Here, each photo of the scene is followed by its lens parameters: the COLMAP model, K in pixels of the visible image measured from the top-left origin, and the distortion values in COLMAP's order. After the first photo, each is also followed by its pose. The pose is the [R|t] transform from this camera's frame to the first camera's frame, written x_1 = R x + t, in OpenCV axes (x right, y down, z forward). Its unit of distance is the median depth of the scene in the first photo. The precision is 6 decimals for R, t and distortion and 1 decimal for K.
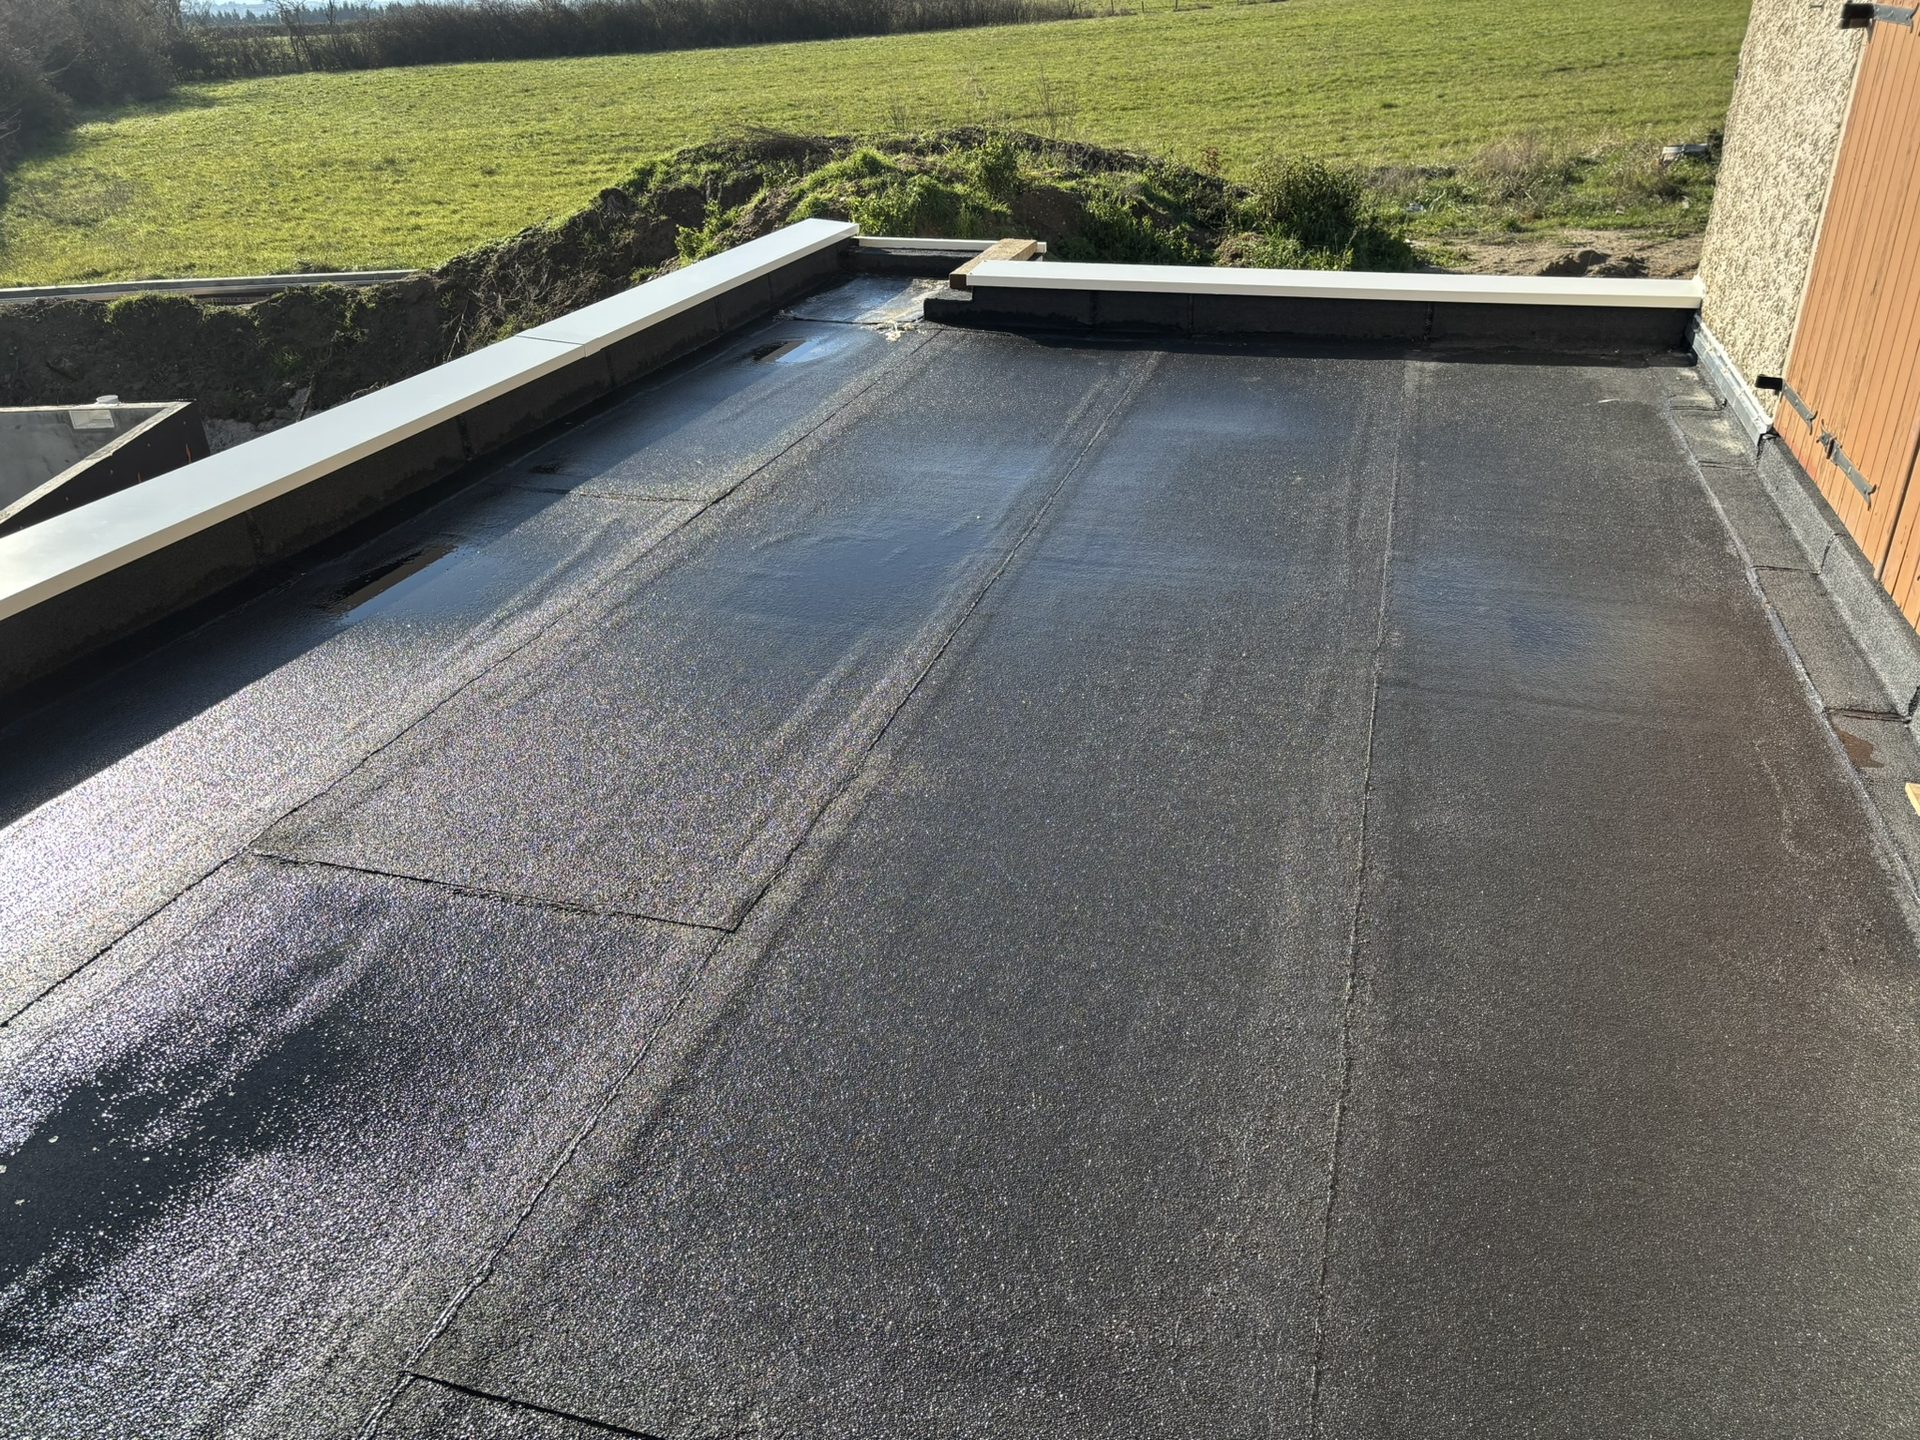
lens RADIAL K [[1479.6, 0, 960.0], [0, 1479.6, 720.0], [0, 0, 1]] dist [0.000211, 0.004115]
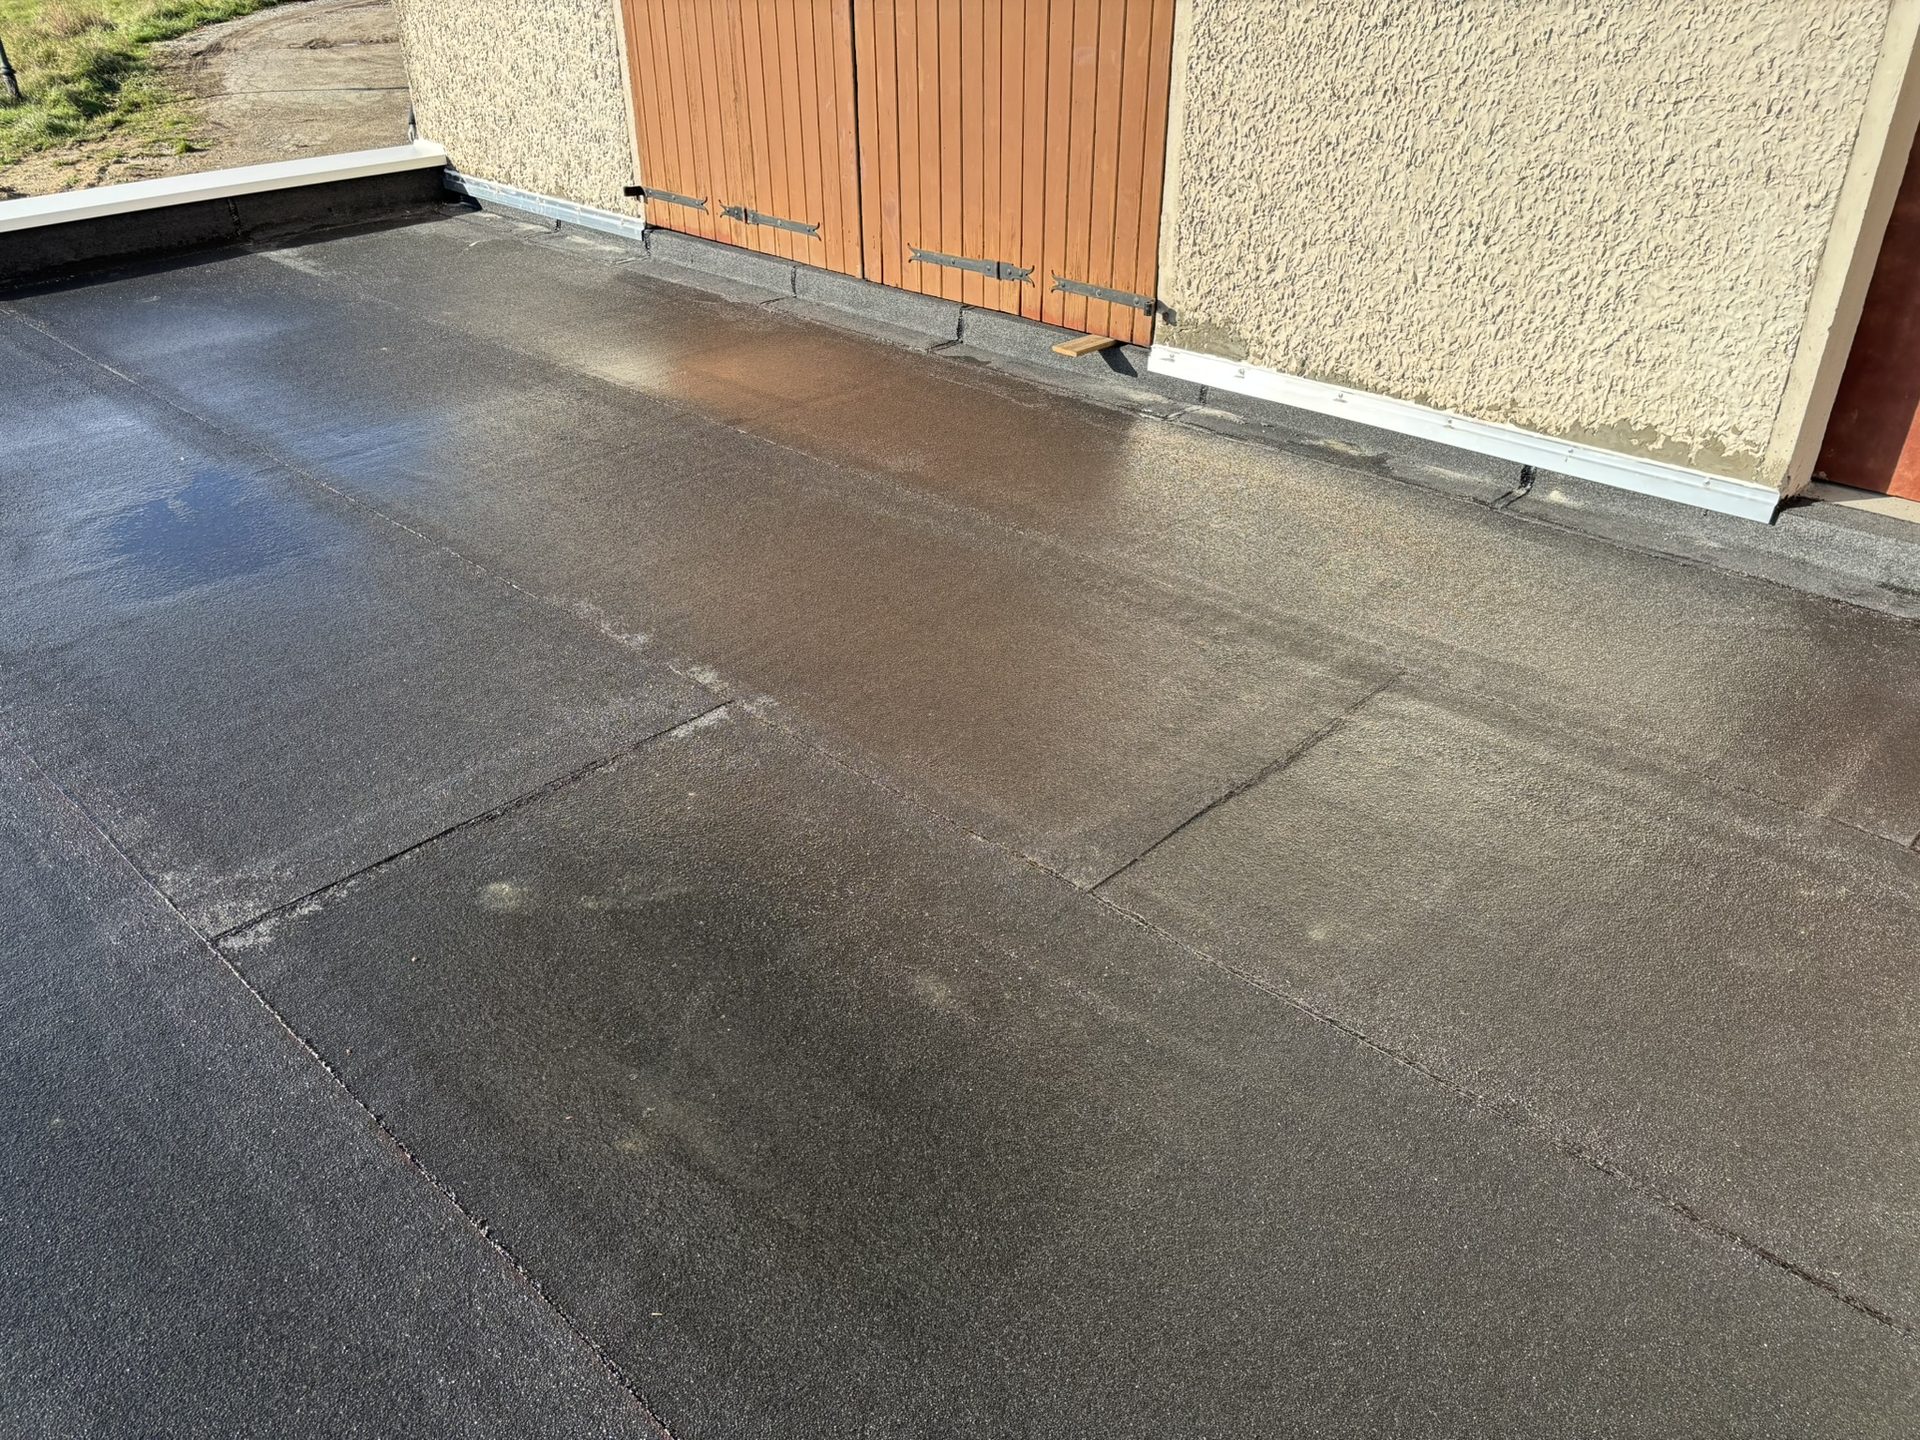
lens RADIAL K [[1435.3, 0, 960.0], [0, 1435.3, 720.0], [0, 0, 1]] dist [0.026336, 0.004346]
pose [[0.459505, -0.442462, 0.770118, -0.475843], [0.400270, 0.877198, 0.265156, -0.033086], [-0.792868, 0.186415, 0.580181, 0.093079]]
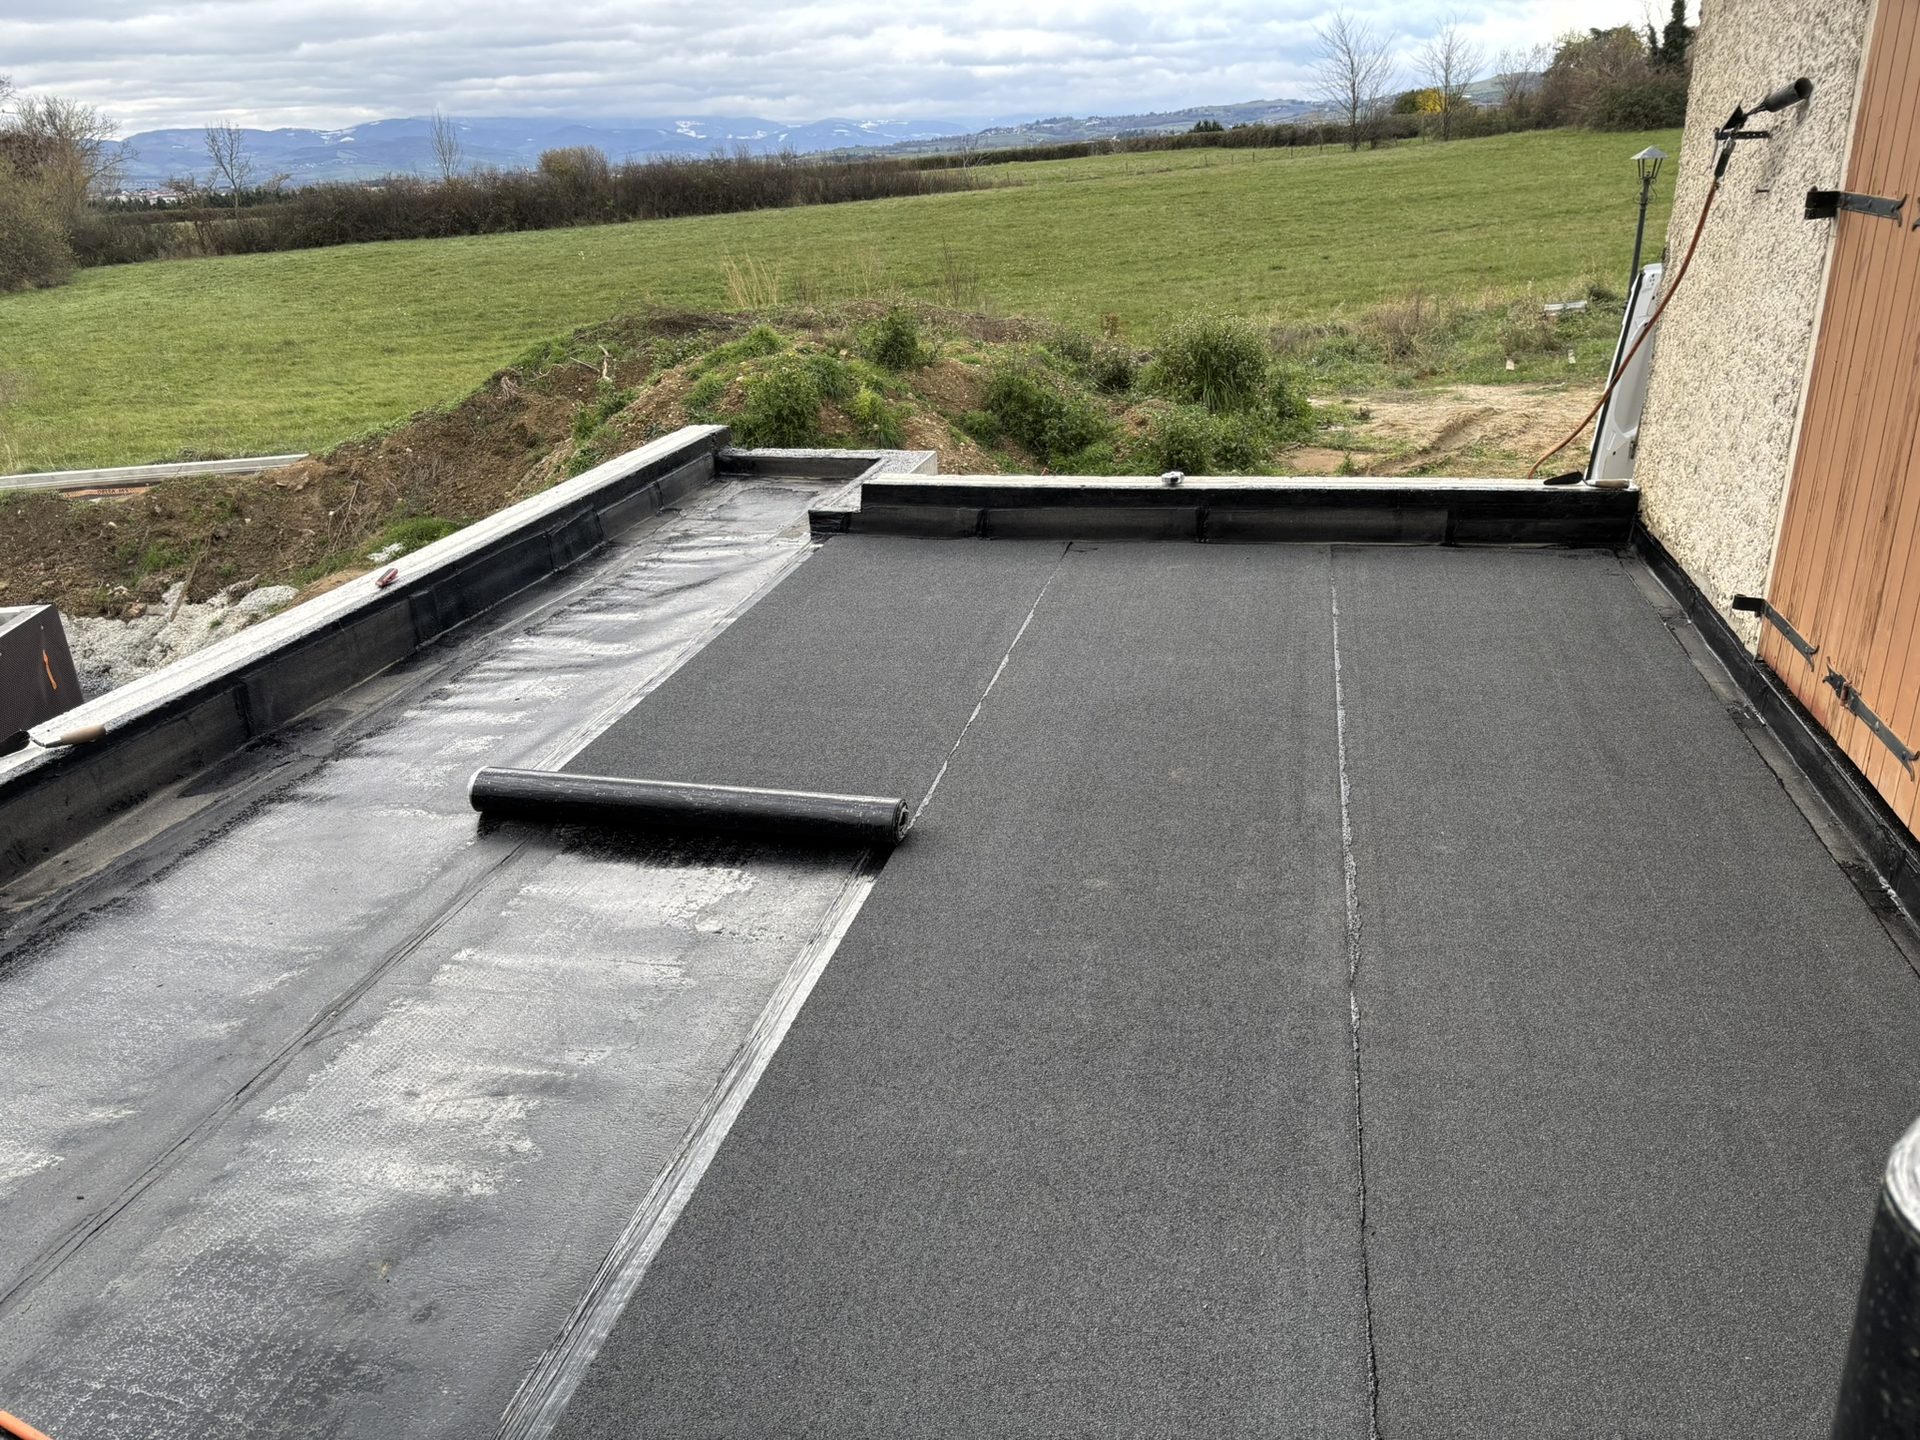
lens RADIAL K [[1458.0, 0, 960.0], [0, 1458.0, 720.0], [0, 0, 1]] dist [0.009760, -0.010786]
pose [[0.998013, -0.037542, 0.050601, 0.029456], [0.042090, 0.994866, -0.092033, -0.088903], [-0.046886, 0.093980, 0.994469, 0.149532]]
